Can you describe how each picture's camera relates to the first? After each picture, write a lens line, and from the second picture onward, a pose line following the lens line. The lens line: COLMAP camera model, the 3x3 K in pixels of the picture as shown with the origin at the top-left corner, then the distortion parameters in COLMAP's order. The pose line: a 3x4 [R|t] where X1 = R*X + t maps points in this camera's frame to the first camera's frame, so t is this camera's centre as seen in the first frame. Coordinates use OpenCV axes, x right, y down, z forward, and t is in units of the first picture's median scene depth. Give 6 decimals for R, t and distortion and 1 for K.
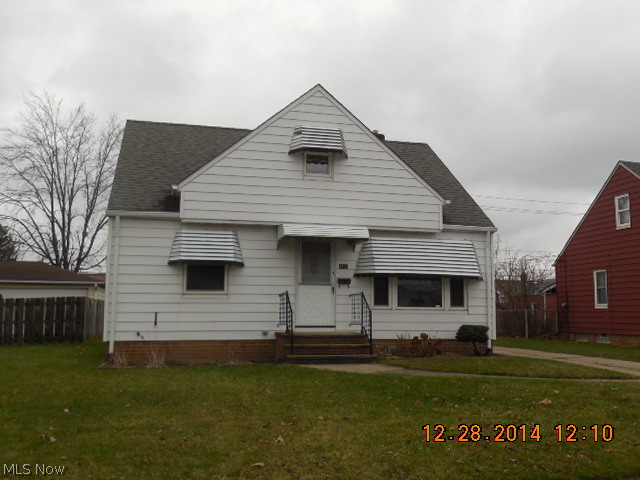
lens RADIAL K [[641.9, 0, 320.1], [0, 641.9, 238.0], [0, 0, 1]] dist [0.021112, 0.000000]
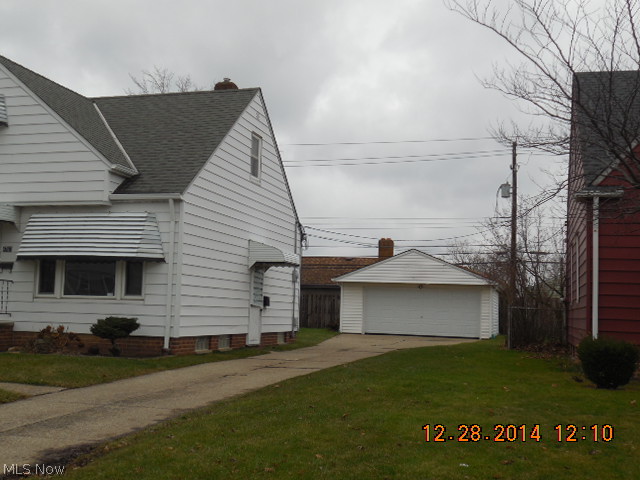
lens RADIAL K [[801.5, 0, 319.4], [0, 801.5, 242.0], [0, 0, 1]] dist [-0.035464, 0.000000]
pose [[0.865372, -0.031196, -0.500158, 0.926243], [0.044809, 0.998880, 0.015226, 0.035594], [0.499123, -0.035588, 0.865800, 0.252664]]
